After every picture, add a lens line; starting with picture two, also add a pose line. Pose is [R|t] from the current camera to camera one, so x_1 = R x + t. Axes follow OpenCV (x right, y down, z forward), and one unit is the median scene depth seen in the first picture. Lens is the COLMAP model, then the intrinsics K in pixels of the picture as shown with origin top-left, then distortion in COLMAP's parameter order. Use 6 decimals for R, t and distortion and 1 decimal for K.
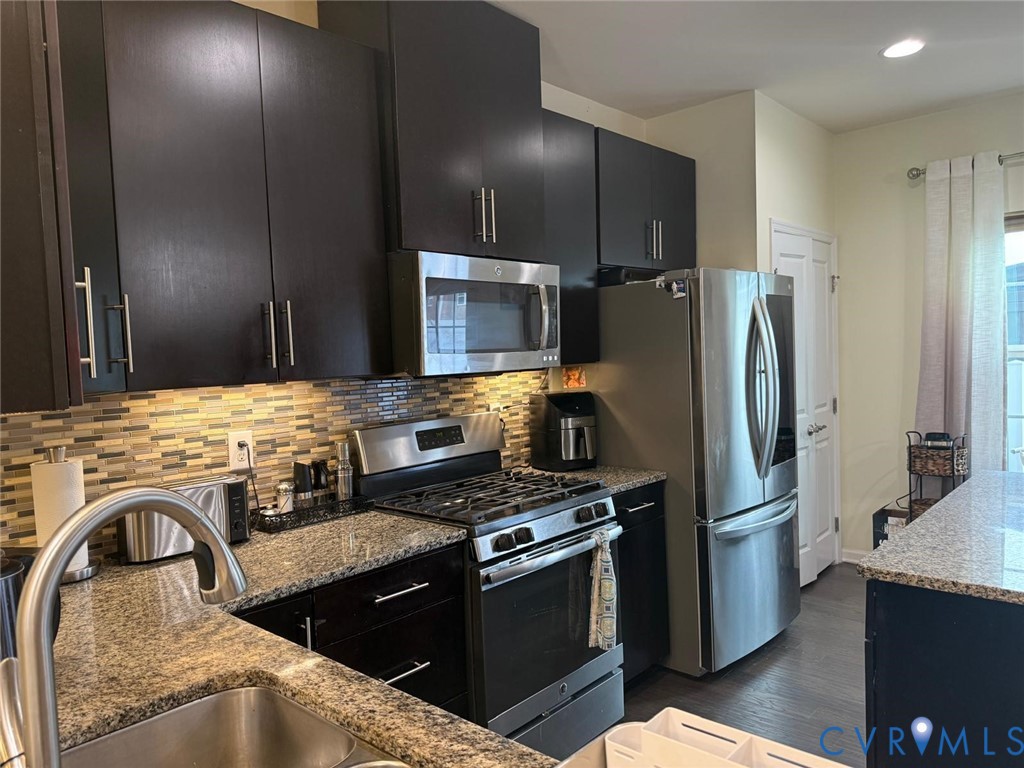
lens RADIAL K [[728.3, 0, 511.4], [0, 728.3, 395.4], [0, 0, 1]] dist [0.125845, -0.183587]
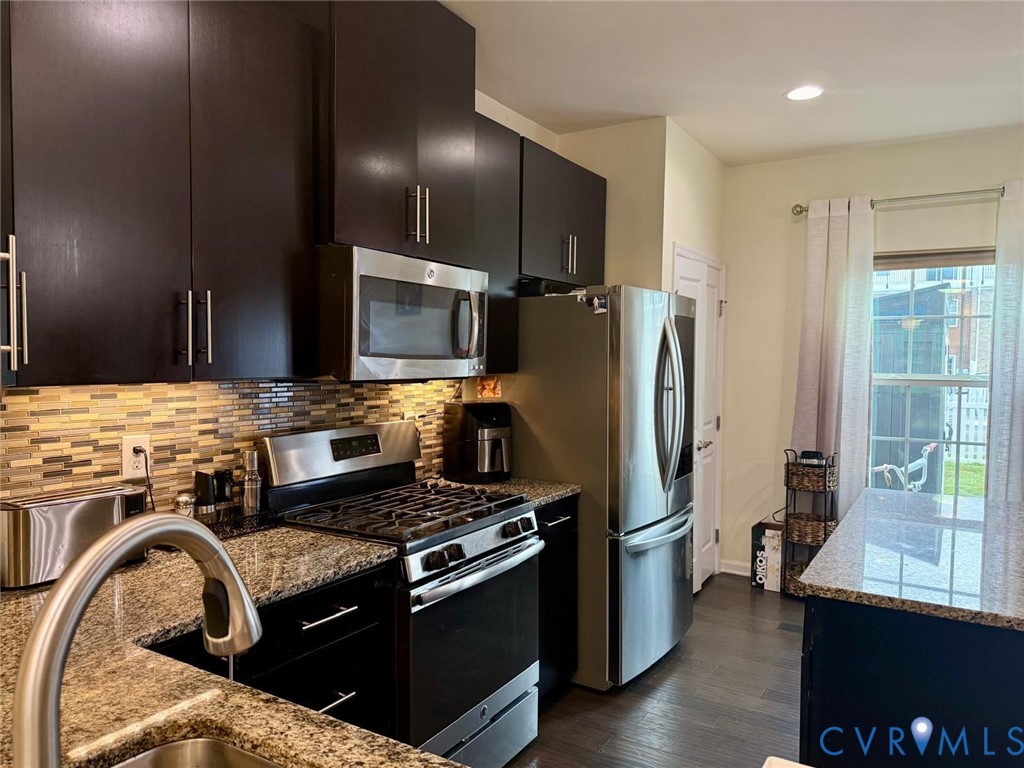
lens RADIAL K [[730.8, 0, 516.0], [0, 730.8, 389.9], [0, 0, 1]] dist [0.081827, -0.088239]
pose [[0.981146, 0.037204, 0.189651, -0.078475], [-0.033574, 0.999187, -0.022315, -0.000744], [-0.190327, 0.015527, 0.981598, 0.039793]]
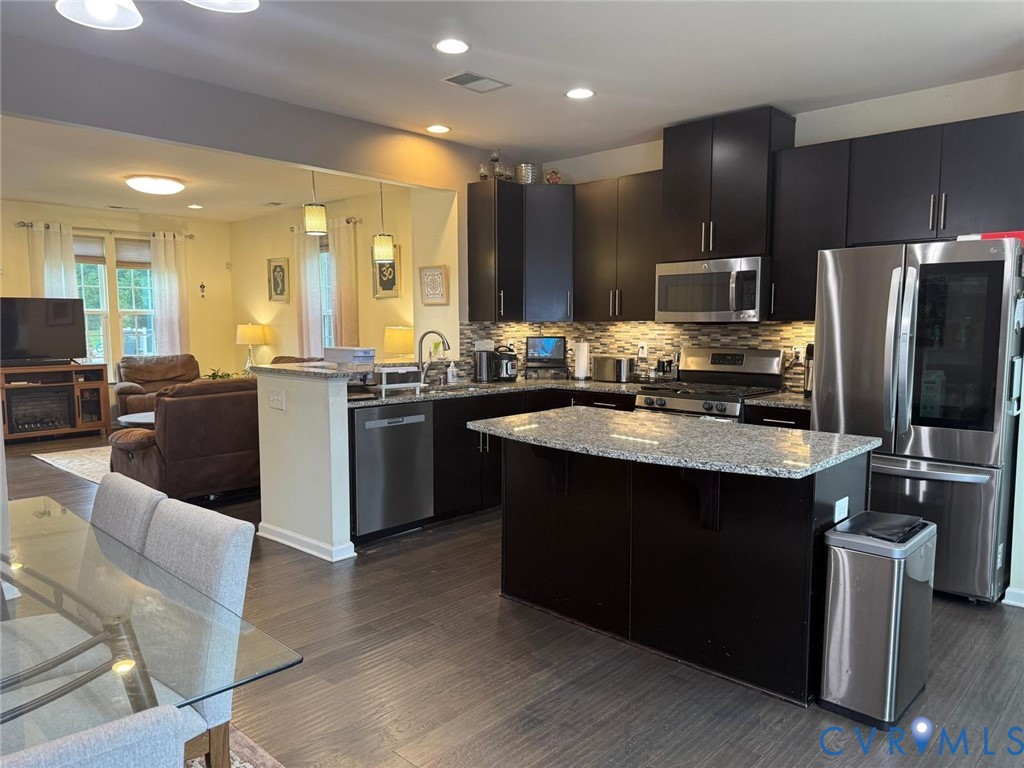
lens RADIAL K [[728.3, 0, 511.4], [0, 728.3, 395.4], [0, 0, 1]] dist [0.125845, -0.183587]
pose [[-0.028492, 0.138473, -0.989956, 1.714408], [-0.061793, 0.988220, 0.140008, -0.073578], [0.997682, 0.065162, -0.019600, 0.524670]]
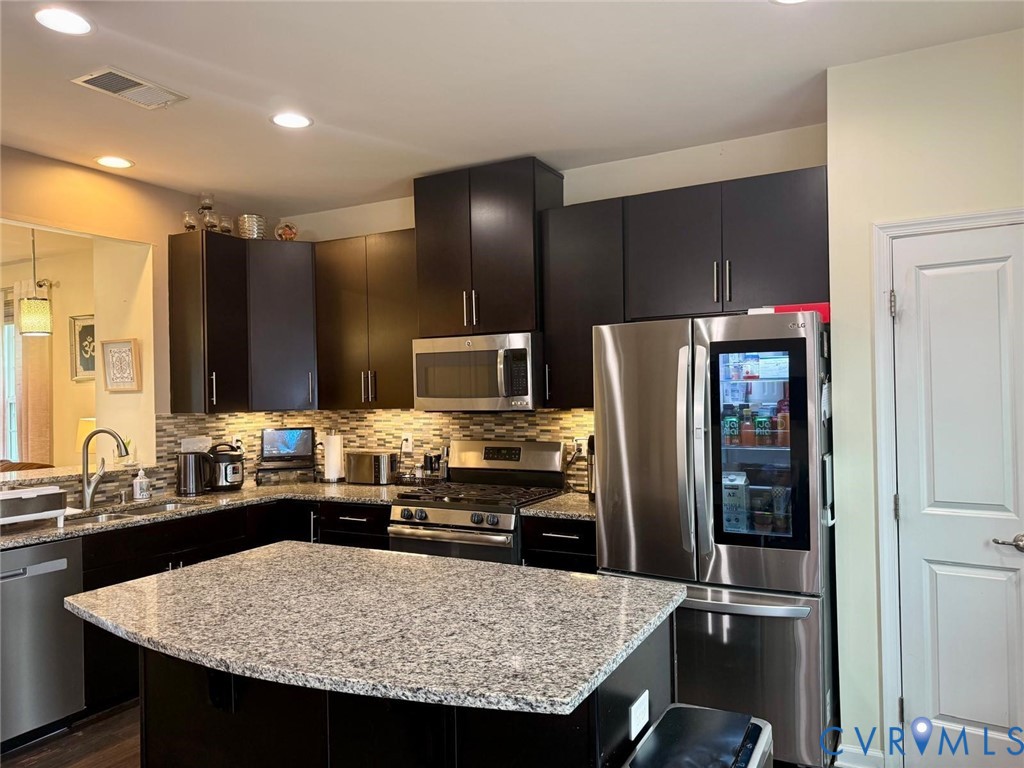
lens RADIAL K [[728.3, 0, 511.4], [0, 728.3, 395.4], [0, 0, 1]] dist [0.125845, -0.183587]
pose [[0.229275, 0.038017, -0.972619, 1.342584], [-0.052367, 0.998272, 0.026676, -0.100350], [0.971952, 0.044818, 0.230869, 0.681970]]
